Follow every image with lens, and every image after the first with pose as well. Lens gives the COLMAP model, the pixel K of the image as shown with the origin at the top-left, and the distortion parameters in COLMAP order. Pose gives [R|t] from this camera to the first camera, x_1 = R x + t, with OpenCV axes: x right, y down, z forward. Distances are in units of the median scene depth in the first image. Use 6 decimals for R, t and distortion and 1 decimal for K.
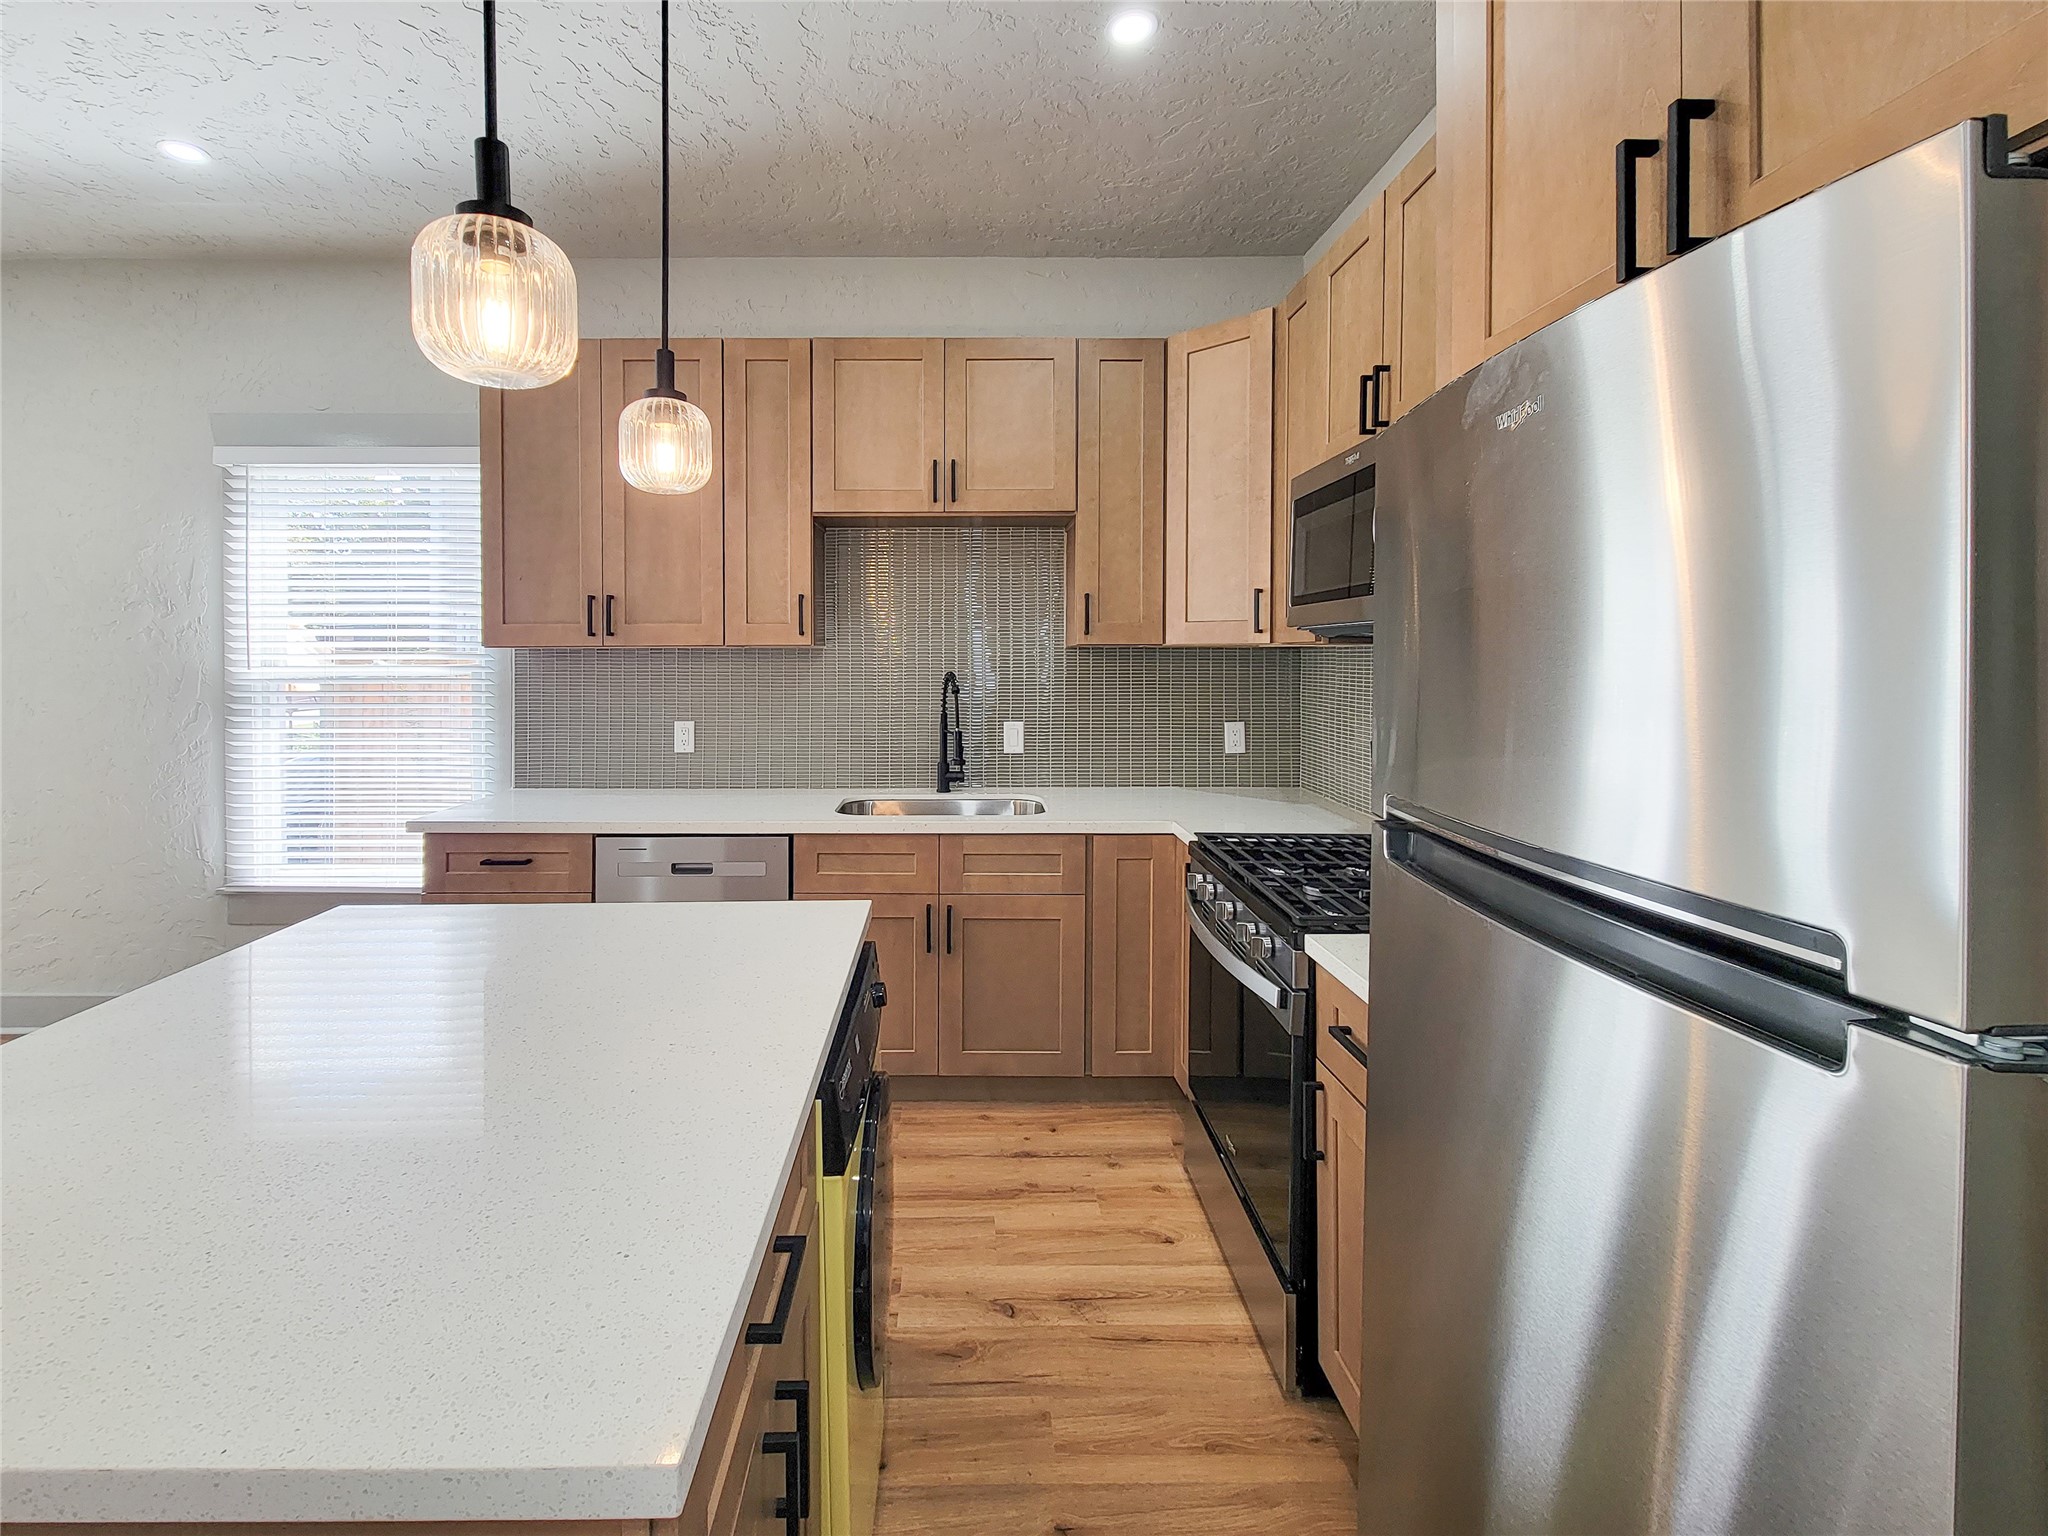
lens RADIAL K [[879.3, 0, 971.6], [0, 879.3, 658.6], [0, 0, 1]] dist [0.000474, -0.000486]
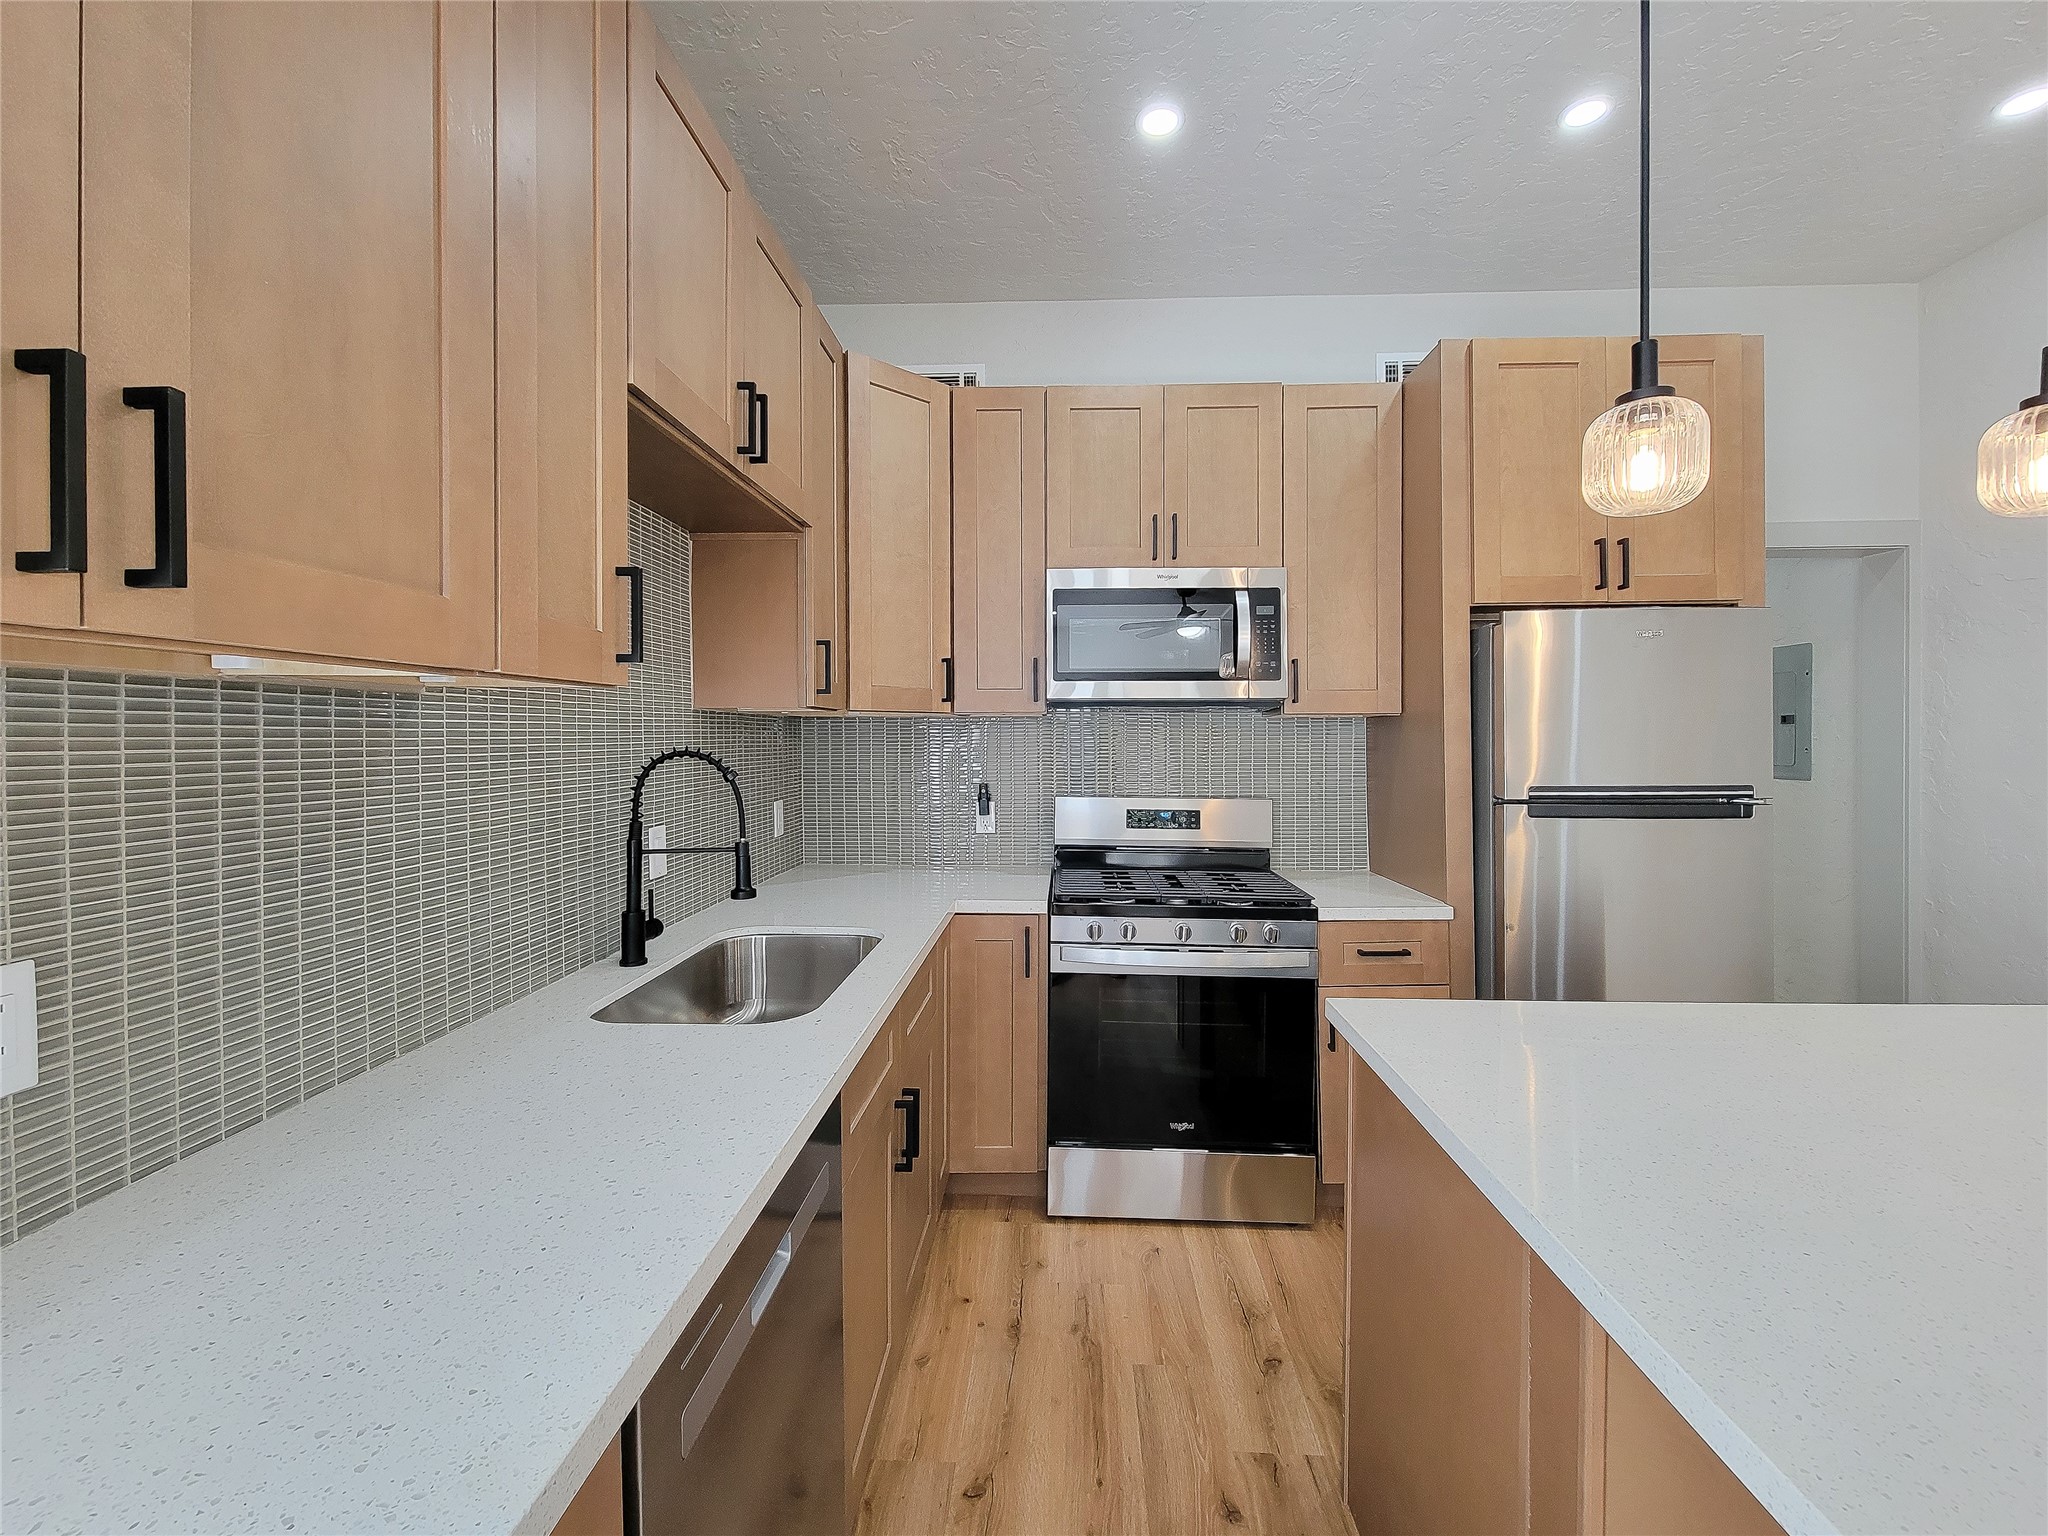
lens RADIAL K [[853.9, 0, 1042.0], [0, 853.9, 748.5], [0, 0, 1]] dist [-0.000128, -0.000163]
pose [[0.039914, -0.014908, 0.999092, -0.605490], [0.005051, 0.999879, 0.014718, 0.010456], [-0.999190, 0.004459, 0.039985, 0.786198]]
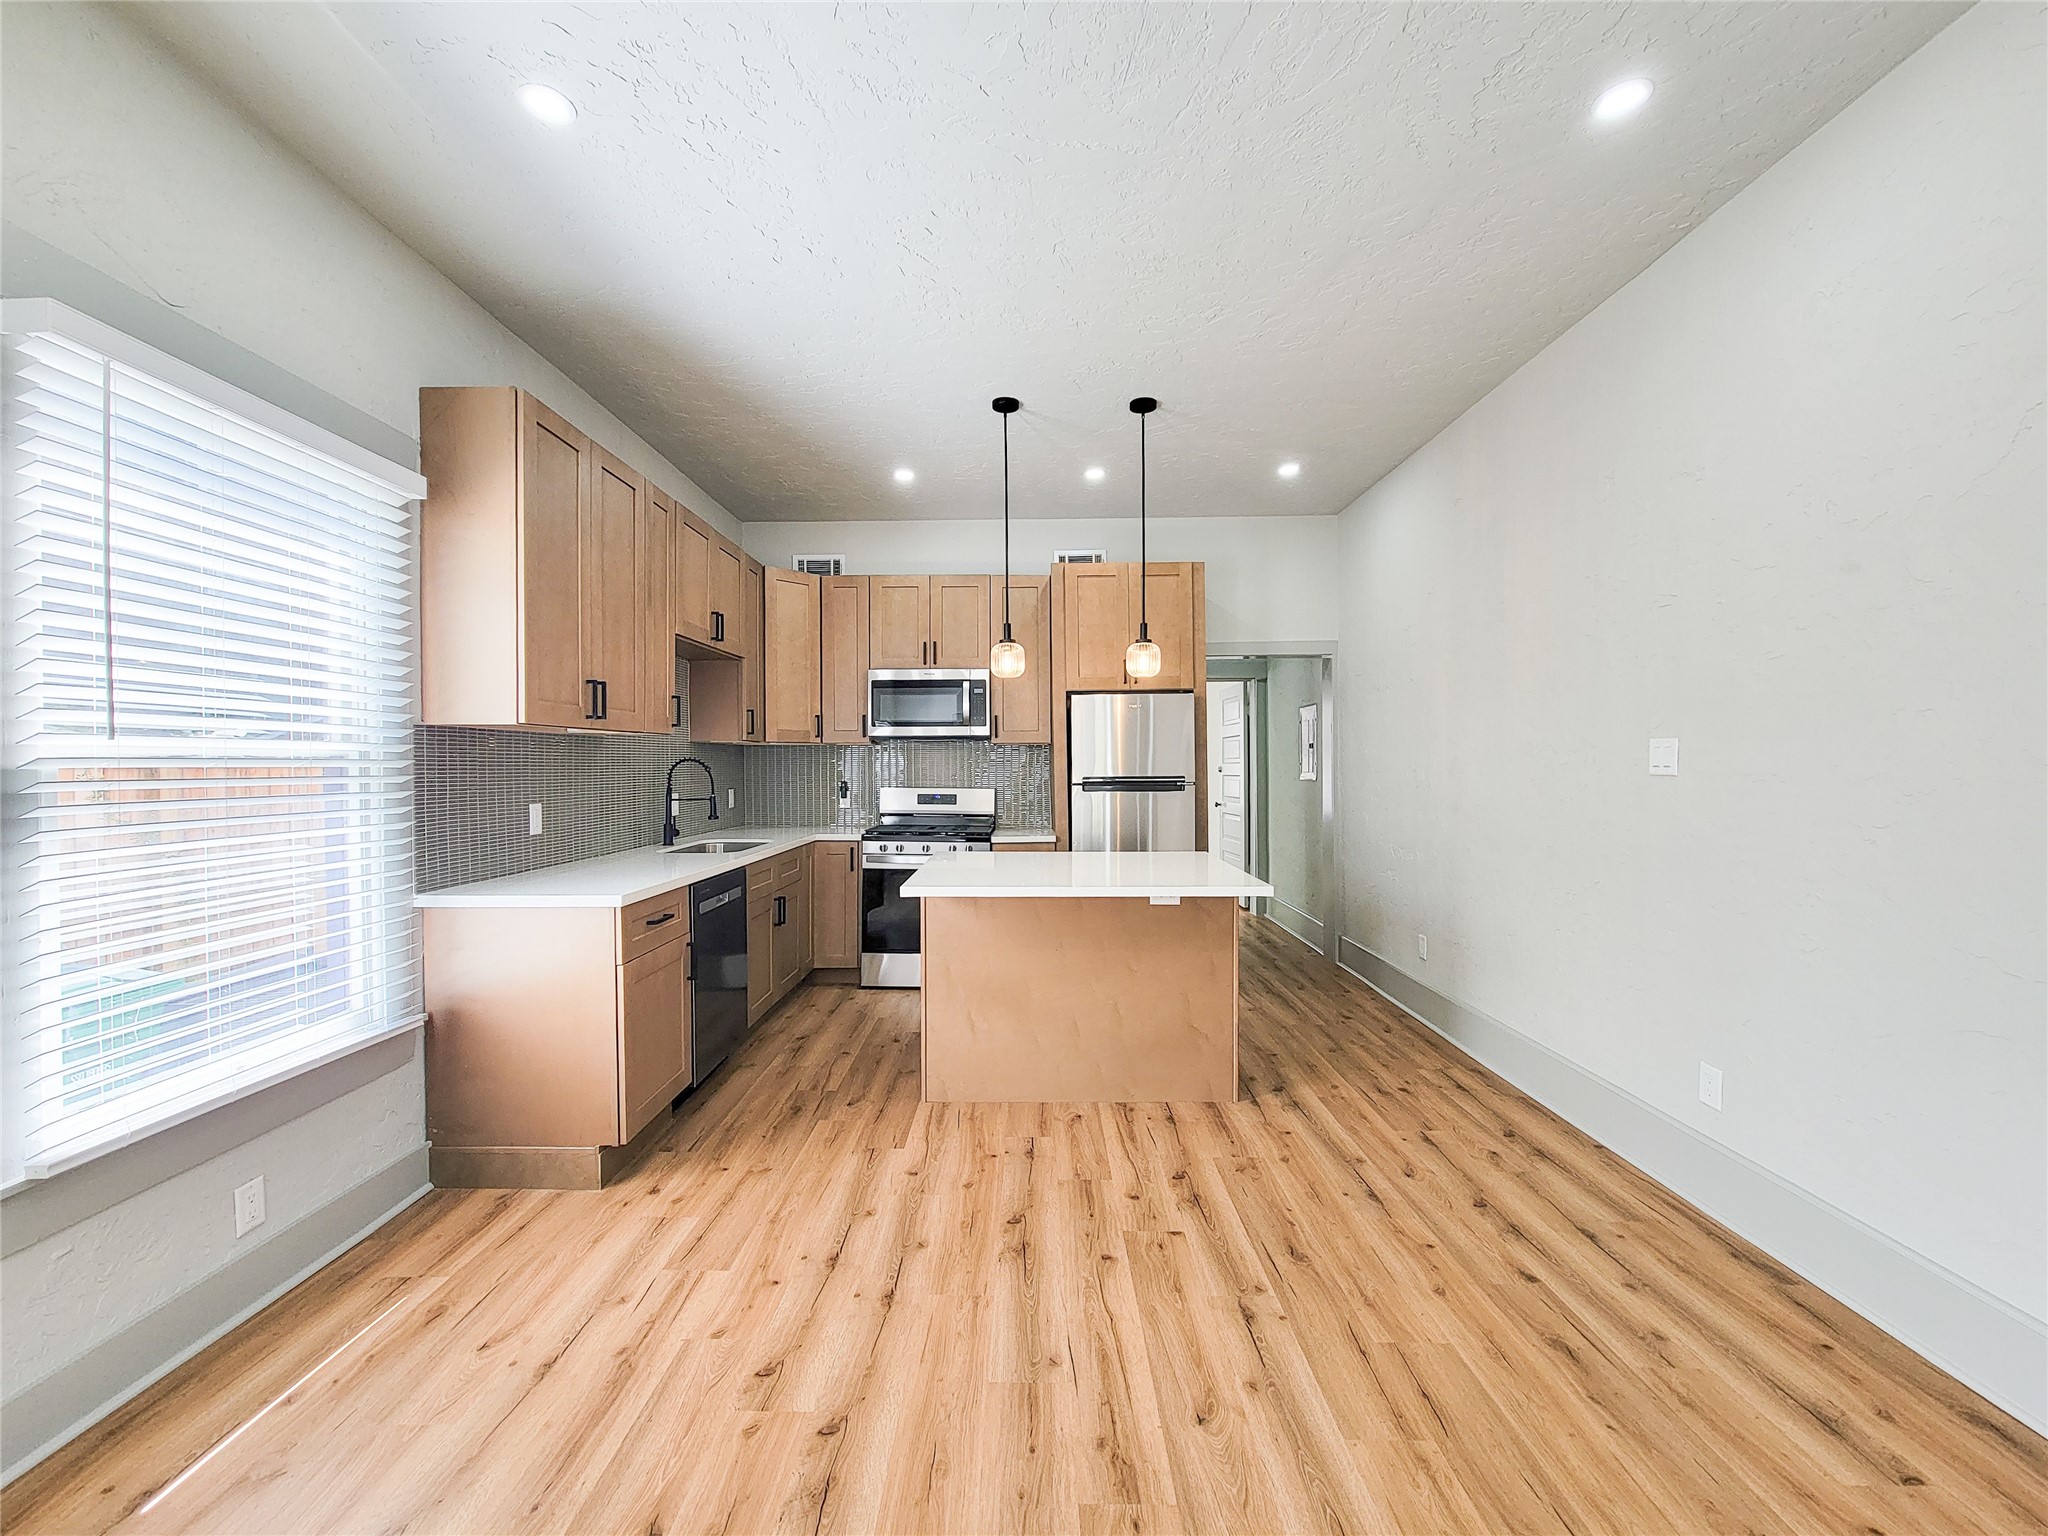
lens RADIAL K [[835.1, 0, 1021.5], [0, 835.1, 766.9], [0, 0, 1]] dist [0.004095, -0.002536]
pose [[0.018894, -0.002974, 0.999817, -1.432989], [0.007537, 0.999968, 0.002832, 0.033549], [-0.999793, 0.007482, 0.018916, 0.466257]]
